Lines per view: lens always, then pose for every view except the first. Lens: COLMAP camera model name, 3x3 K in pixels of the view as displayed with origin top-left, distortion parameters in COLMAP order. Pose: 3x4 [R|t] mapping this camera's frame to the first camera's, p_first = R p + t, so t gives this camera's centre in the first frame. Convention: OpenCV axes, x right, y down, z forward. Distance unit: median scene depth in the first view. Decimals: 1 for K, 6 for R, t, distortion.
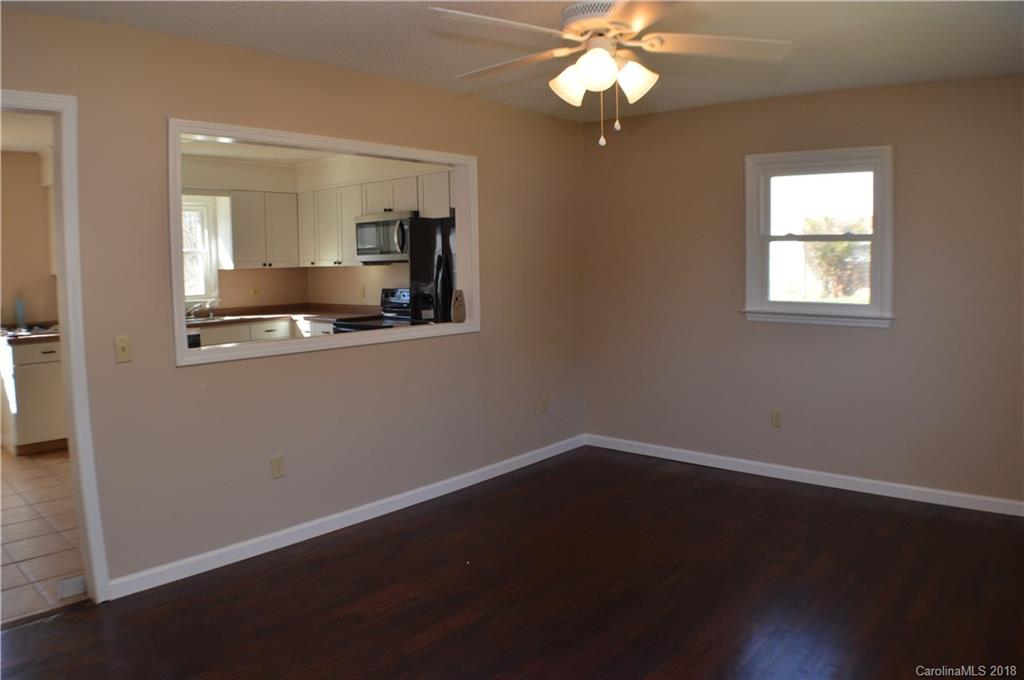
lens RADIAL K [[728.5, 0, 511.7], [0, 728.5, 337.7], [0, 0, 1]] dist [-0.180229, 0.027530]
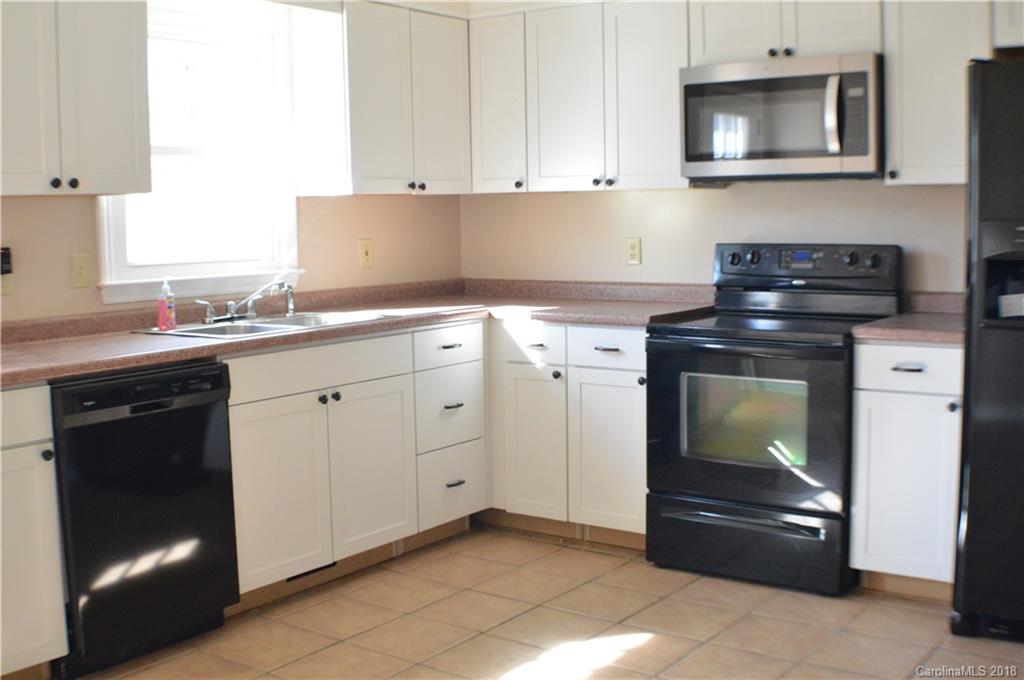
lens RADIAL K [[1181.7, 0, 518.0], [0, 1181.7, 339.4], [0, 0, 1]] dist [-0.148796, 0.000000]
pose [[0.996309, -0.013621, 0.084750, -0.350911], [0.013189, 0.999897, 0.005649, -0.016808], [-0.084819, -0.004511, 0.996386, 0.320530]]
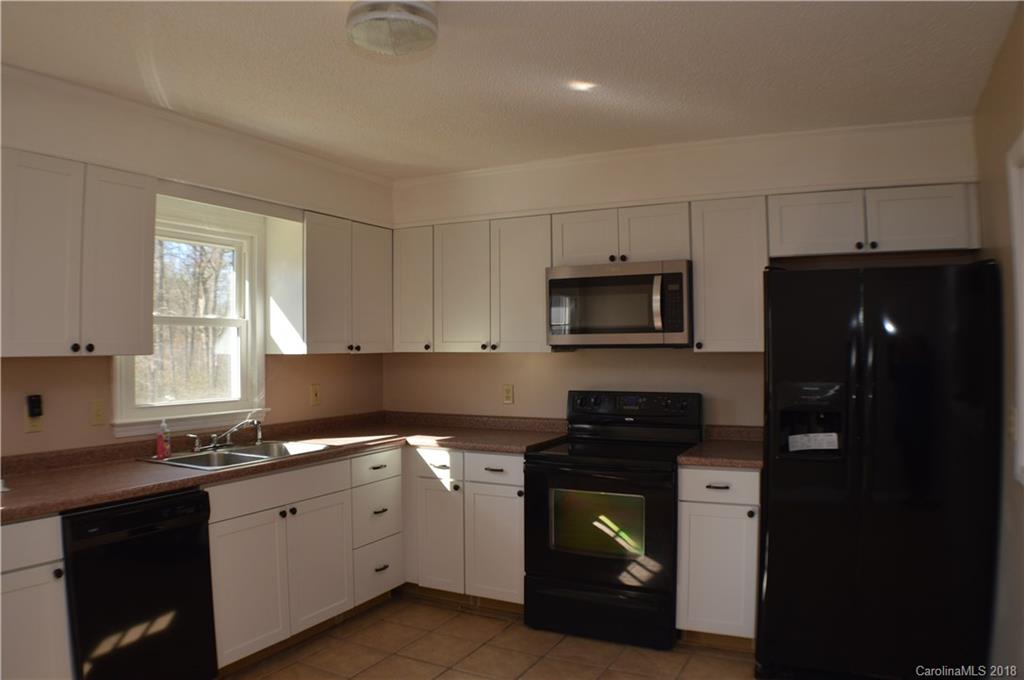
lens RADIAL K [[728.5, 0, 514.2], [0, 728.5, 339.3], [0, 0, 1]] dist [-0.180229, 0.027530]
pose [[0.973007, 0.008964, 0.230600, -0.359117], [0.017175, 0.993661, -0.111098, -0.043561], [-0.230134, 0.112060, 0.966685, 0.420613]]
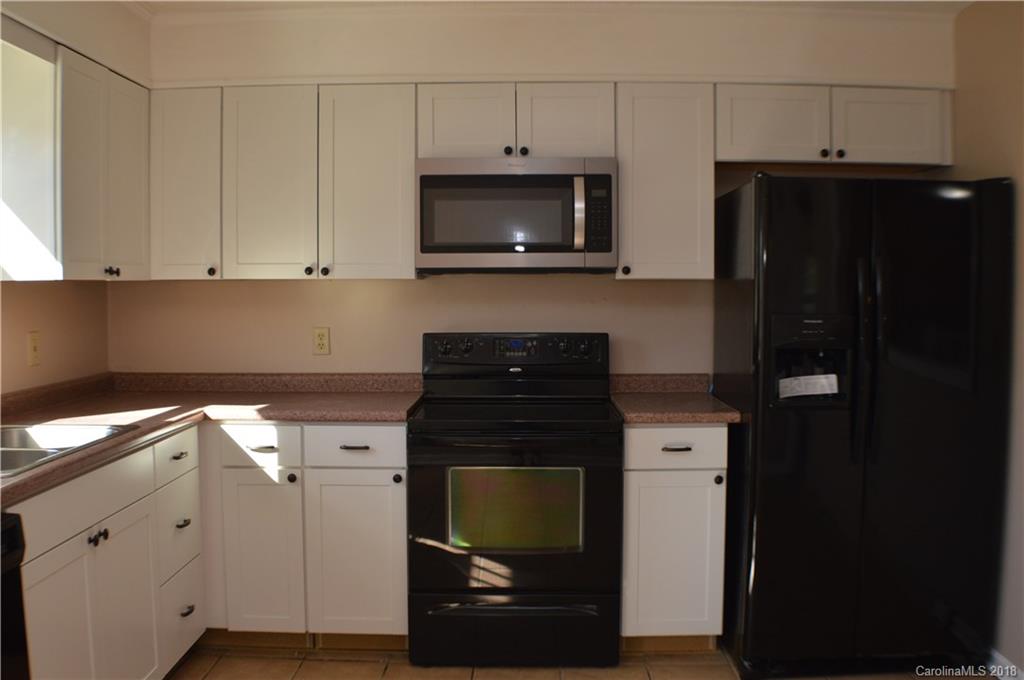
lens RADIAL K [[997.5, 0, 514.6], [0, 997.5, 336.7], [0, 0, 1]] dist [-0.164644, 0.000000]
pose [[0.764178, -0.022646, 0.644608, -0.514353], [0.056546, 0.997888, -0.031979, -0.043352], [-0.642522, 0.060888, 0.763844, 0.509961]]
